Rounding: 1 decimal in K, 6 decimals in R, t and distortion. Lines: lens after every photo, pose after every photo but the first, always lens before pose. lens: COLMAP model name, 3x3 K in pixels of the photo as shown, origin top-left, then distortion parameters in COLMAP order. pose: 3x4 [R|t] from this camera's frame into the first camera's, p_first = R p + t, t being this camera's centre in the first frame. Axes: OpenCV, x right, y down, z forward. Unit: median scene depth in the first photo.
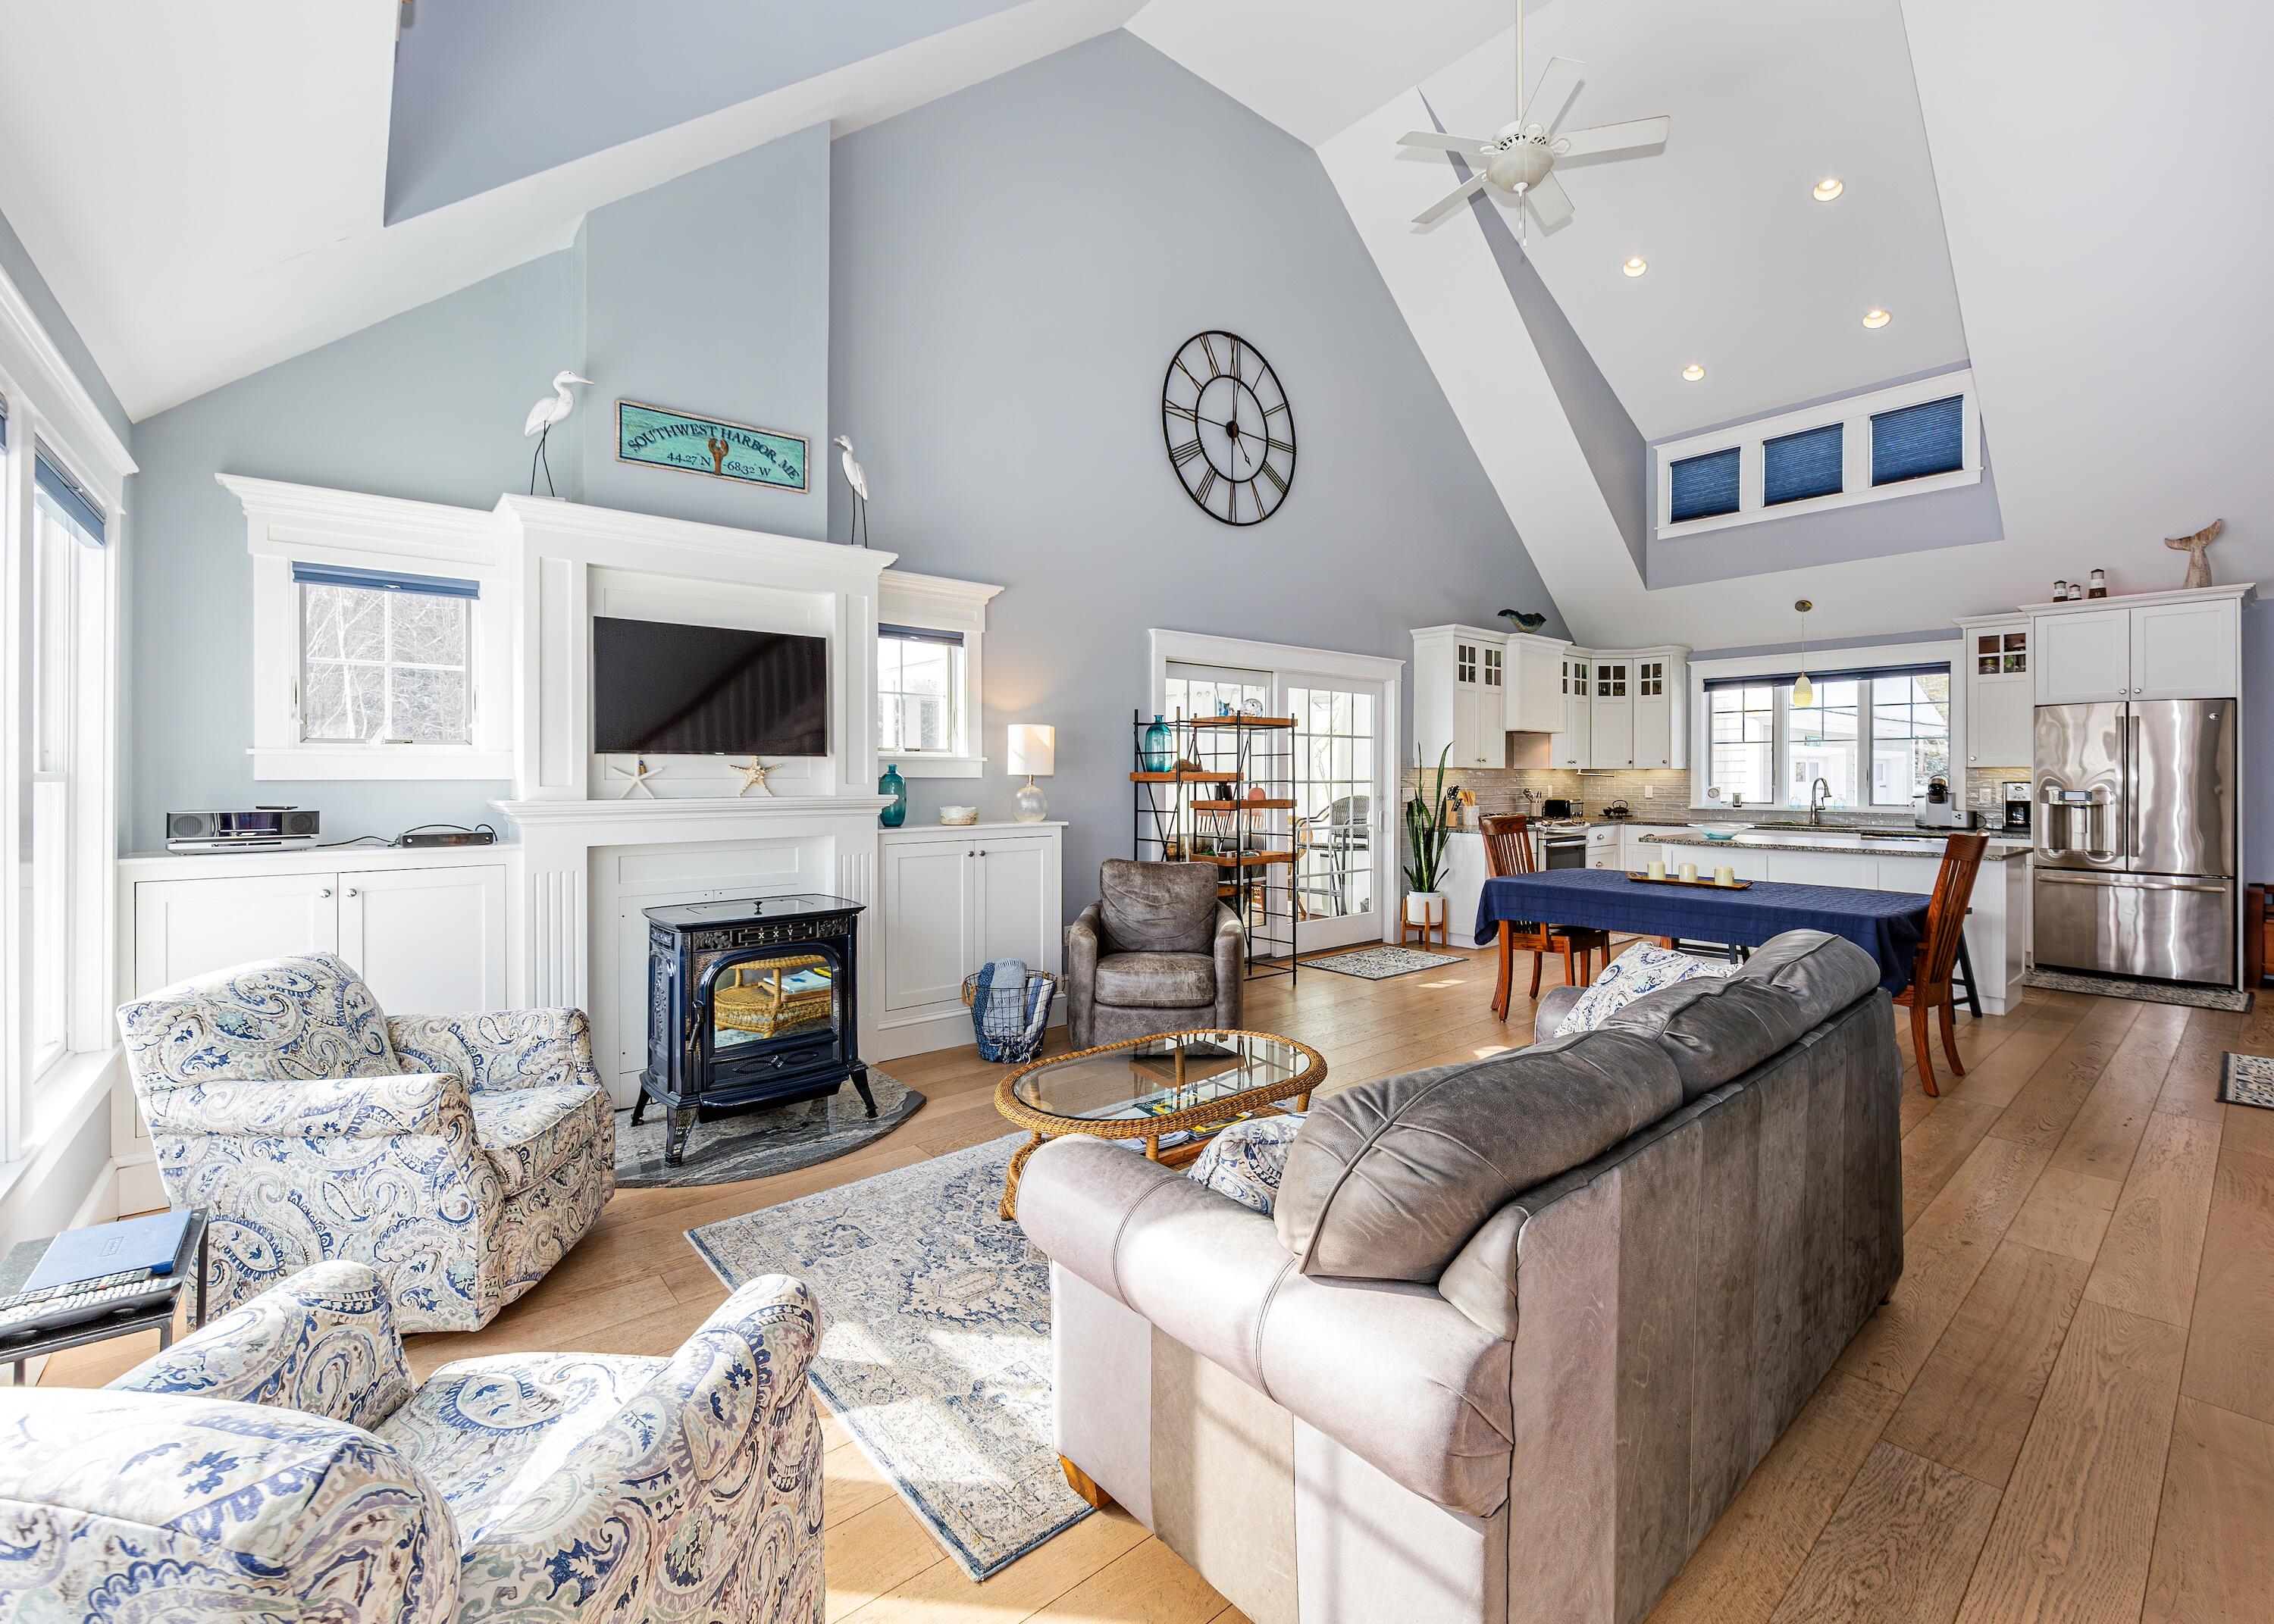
lens RADIAL K [[959.3, 0, 1164.4], [0, 959.3, 774.3], [0, 0, 1]] dist [0.000459, -0.000179]
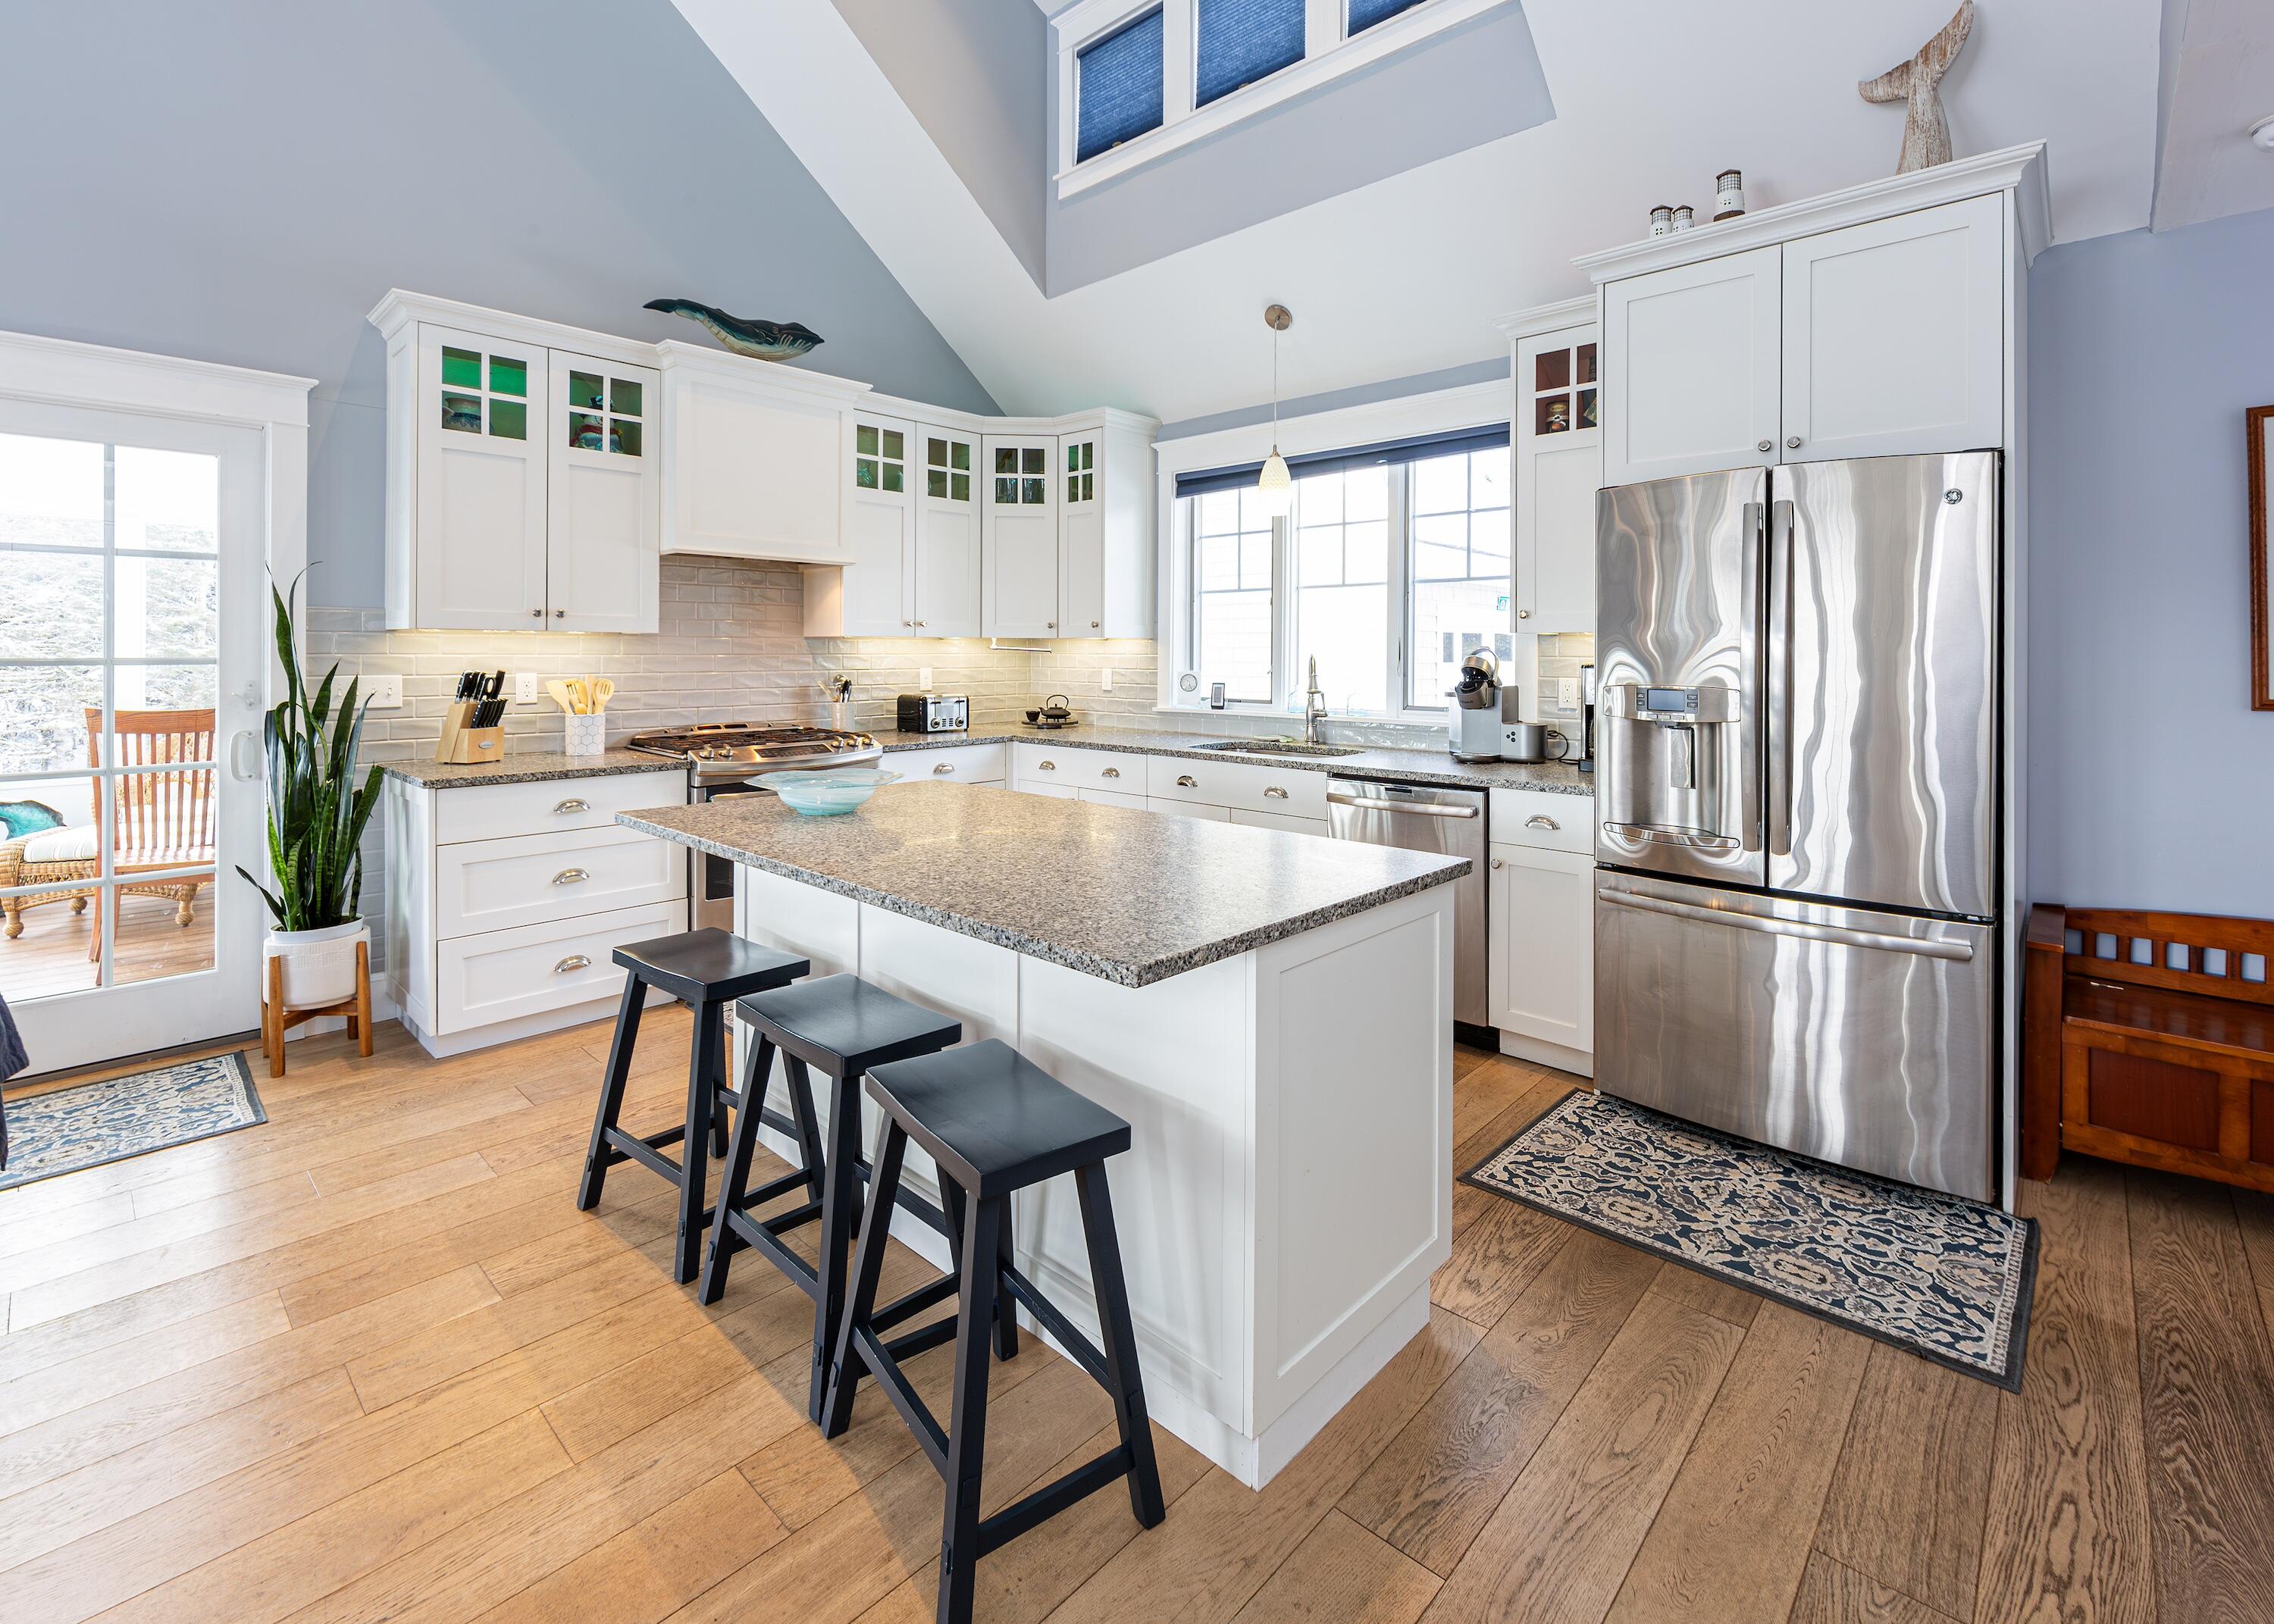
lens RADIAL K [[1001.3, 0, 1194.2], [0, 1001.3, 652.2], [0, 0, 1]] dist [-0.007836, -0.001942]
pose [[0.990647, 0.003002, 0.136414, 0.584823], [-0.003195, 0.999994, 0.001200, 0.001718], [-0.136409, -0.001624, 0.990651, 0.512268]]
